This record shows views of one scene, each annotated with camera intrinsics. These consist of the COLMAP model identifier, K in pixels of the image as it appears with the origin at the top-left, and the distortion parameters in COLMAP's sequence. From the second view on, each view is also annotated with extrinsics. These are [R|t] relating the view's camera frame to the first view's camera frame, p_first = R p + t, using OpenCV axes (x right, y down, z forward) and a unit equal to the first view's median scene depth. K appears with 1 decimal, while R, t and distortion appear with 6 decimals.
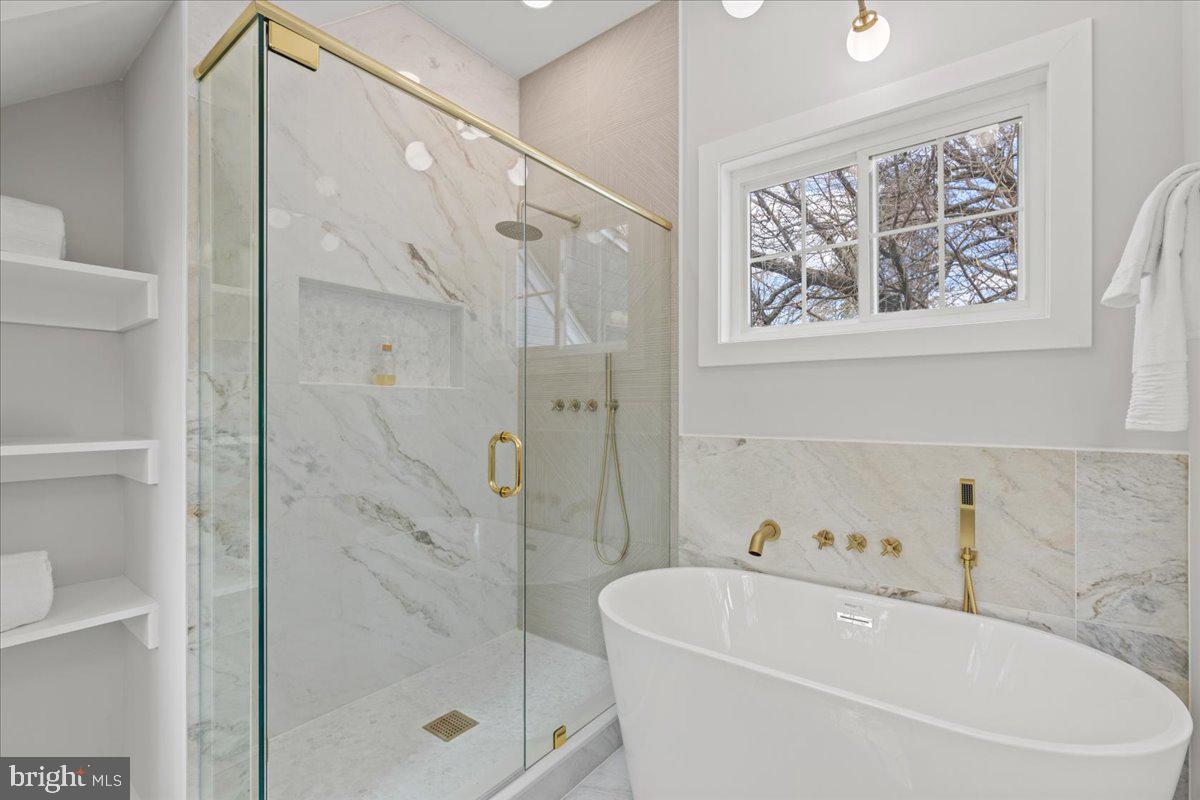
lens RADIAL K [[536.4, 0, 595.4], [0, 536.4, 404.5], [0, 0, 1]] dist [-0.009663, 0.000481]
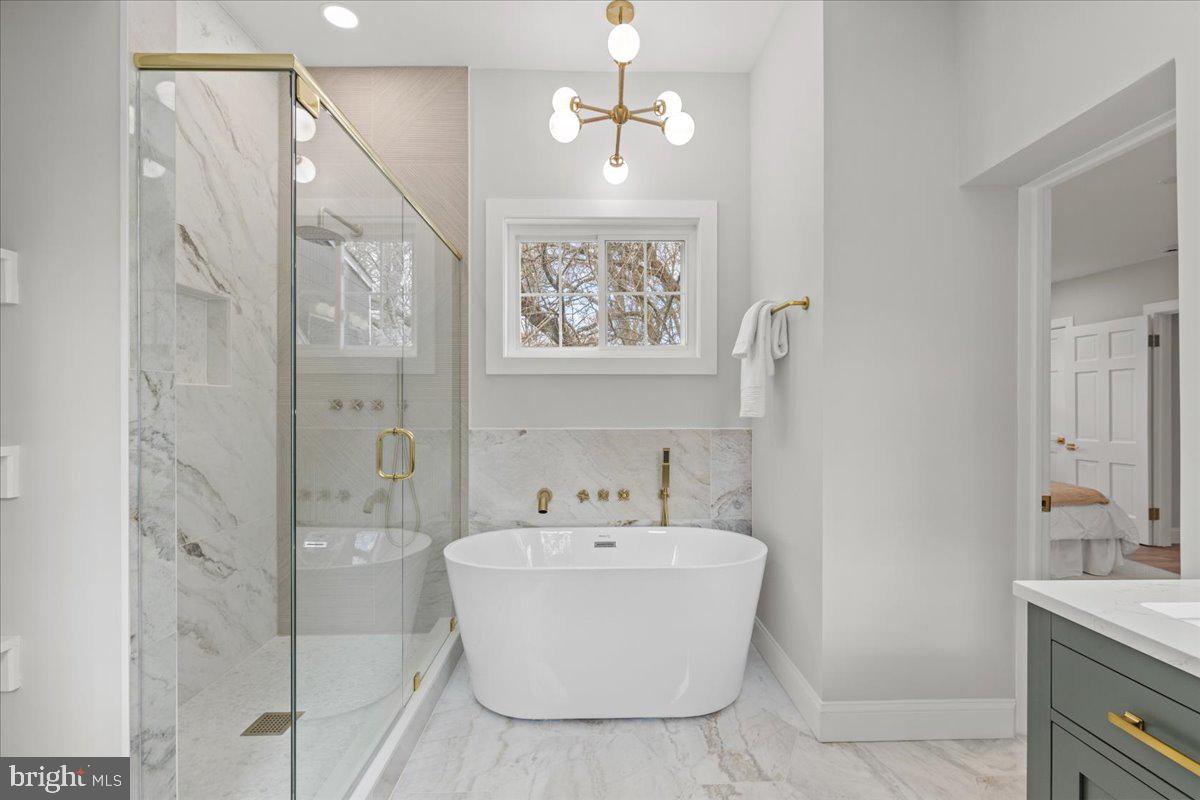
lens RADIAL K [[536.4, 0, 605.1], [0, 536.4, 404.1], [0, 0, 1]] dist [-0.009663, 0.000481]
pose [[0.776952, 0.001403, 0.629558, -0.411040], [-0.002305, 0.999997, 0.000616, -0.001941], [-0.629555, -0.001930, 0.776954, -0.166839]]
